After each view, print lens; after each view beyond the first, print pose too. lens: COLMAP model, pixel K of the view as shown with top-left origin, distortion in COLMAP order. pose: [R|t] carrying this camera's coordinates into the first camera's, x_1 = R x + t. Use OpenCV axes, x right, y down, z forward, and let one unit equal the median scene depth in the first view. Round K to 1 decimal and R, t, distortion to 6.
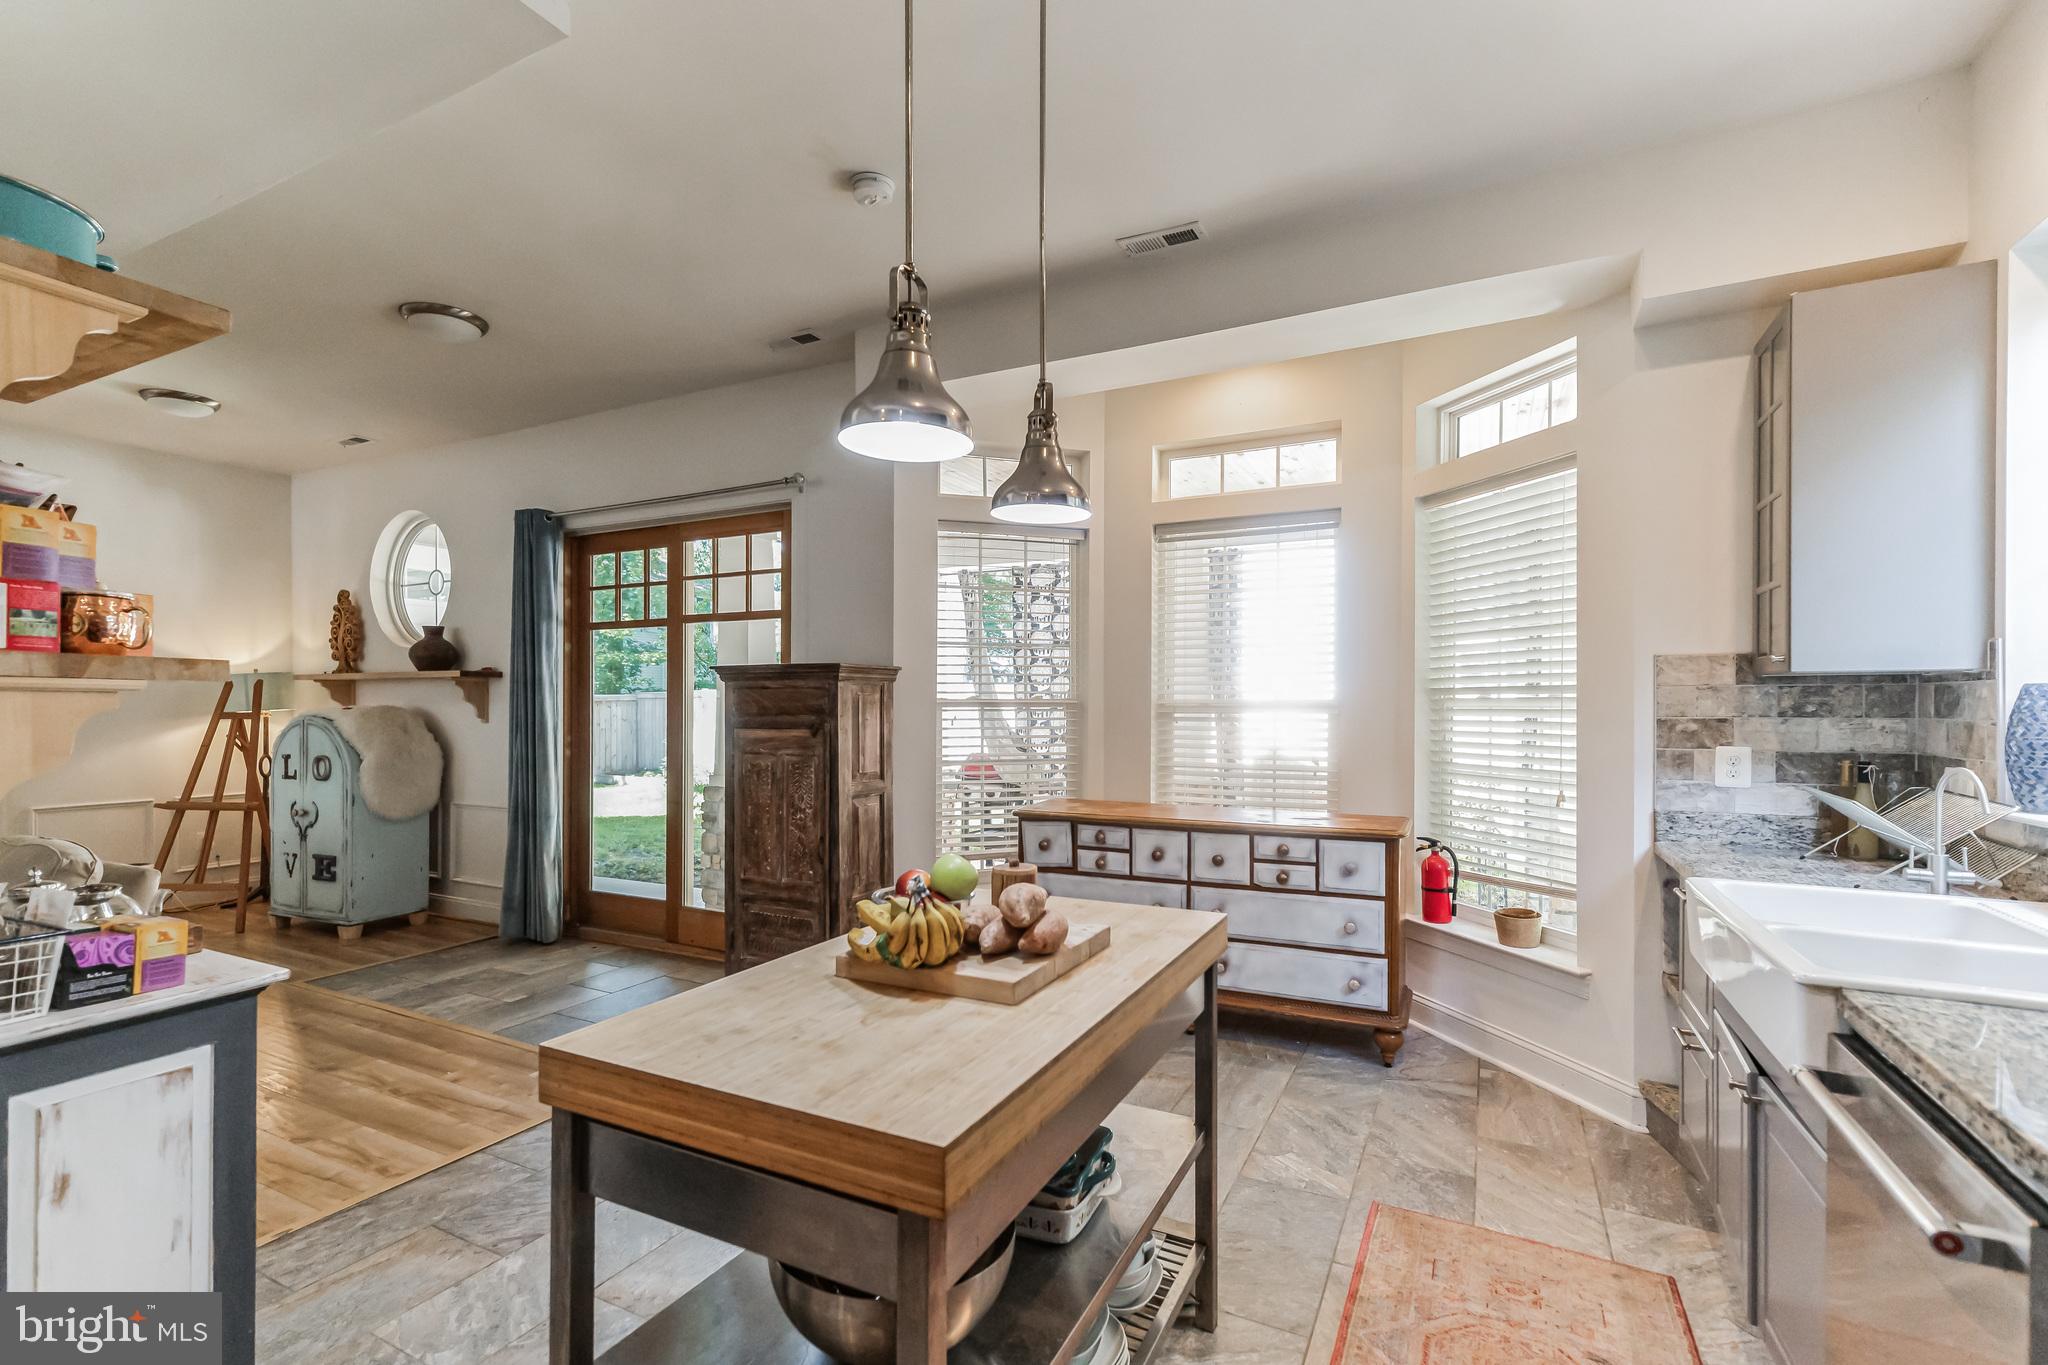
lens RADIAL K [[913.6, 0, 1018.6], [0, 913.6, 715.9], [0, 0, 1]] dist [0.013389, -0.000291]
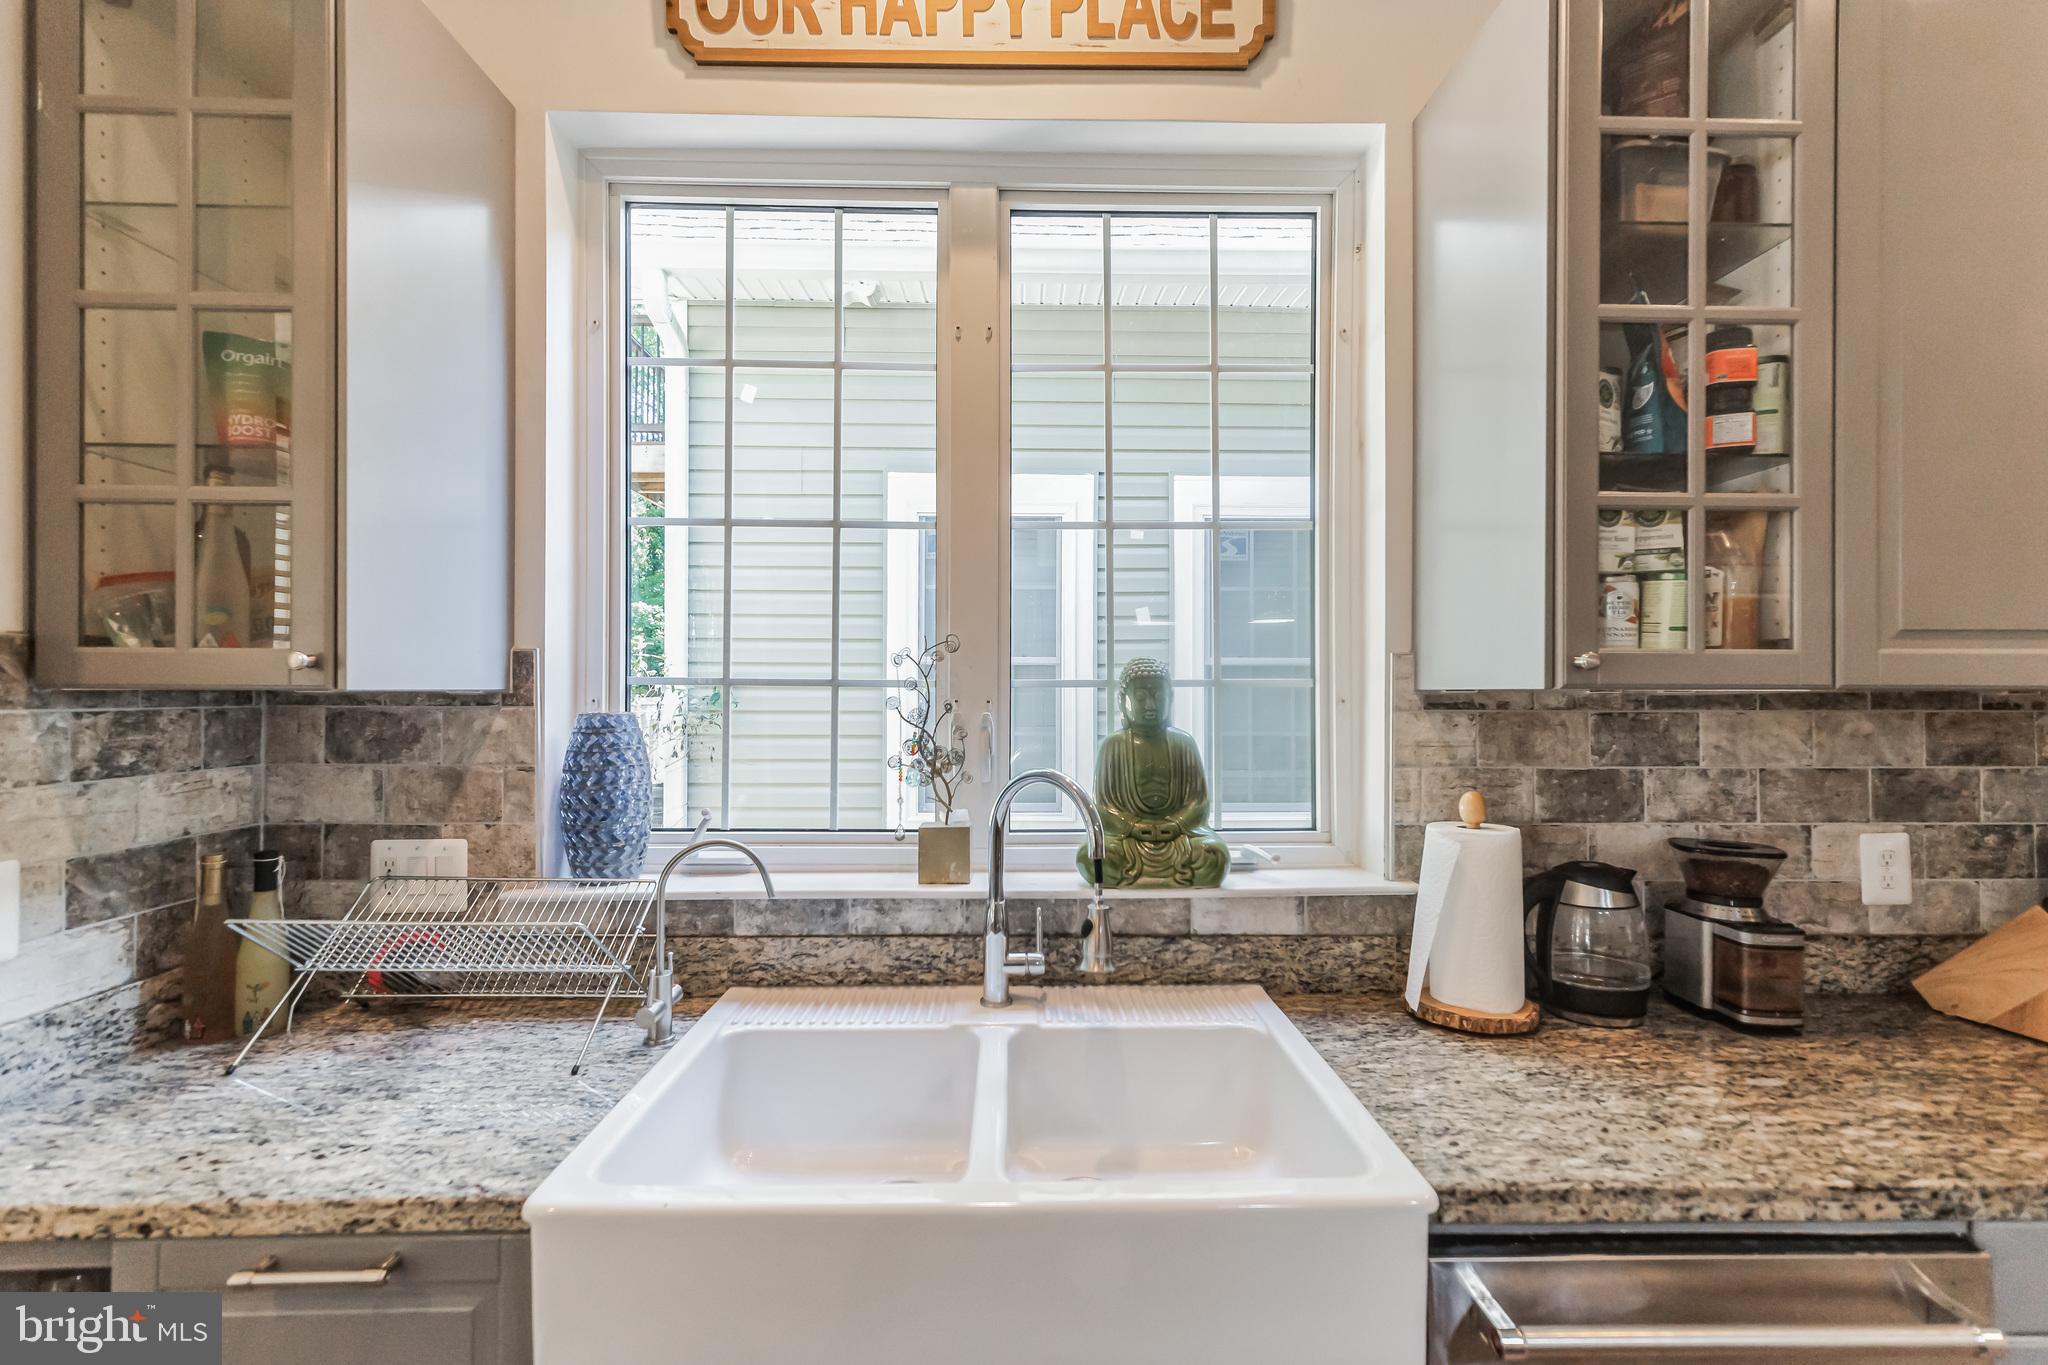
lens RADIAL K [[897.1, 0, 1029.0], [0, 897.1, 685.8], [0, 0, 1]] dist [0.008325, 0.000400]
pose [[-0.480385, 0.005245, 0.877042, 0.158546], [0.007012, 0.999973, -0.002140, -0.029946], [-0.877030, 0.005121, -0.480408, 0.587994]]
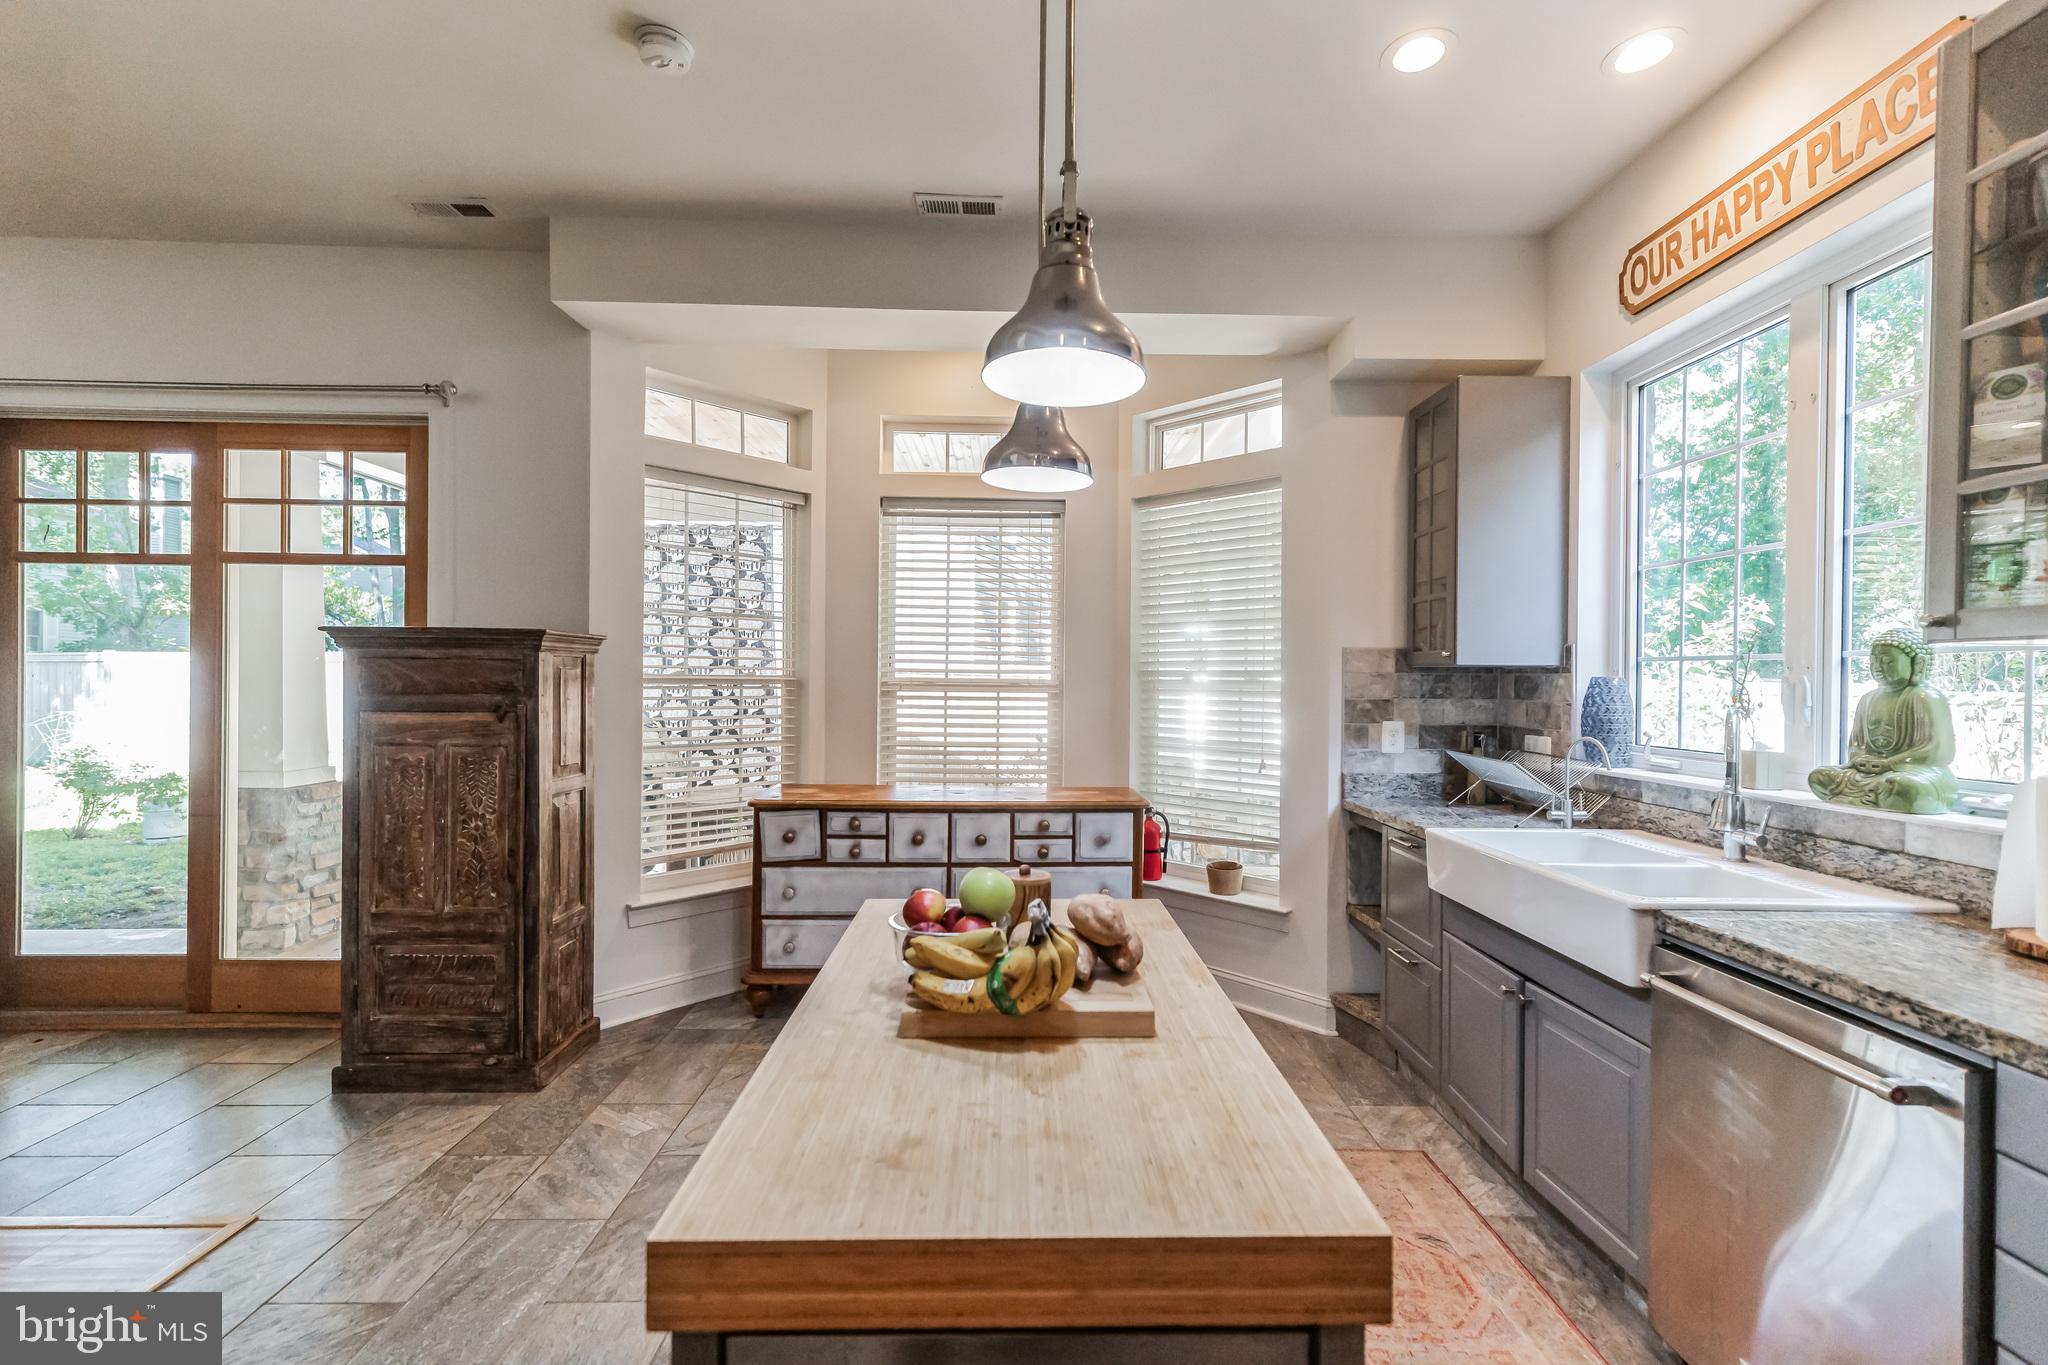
lens RADIAL K [[891.8, 0, 1023.8], [0, 891.8, 689.7], [0, 0, 1]] dist [0.008389, -0.000030]
pose [[0.879829, 0.003369, 0.475279, -0.196528], [-0.003884, 0.999992, 0.000100, -0.006468], [-0.475275, -0.001934, 0.879835, 0.114231]]
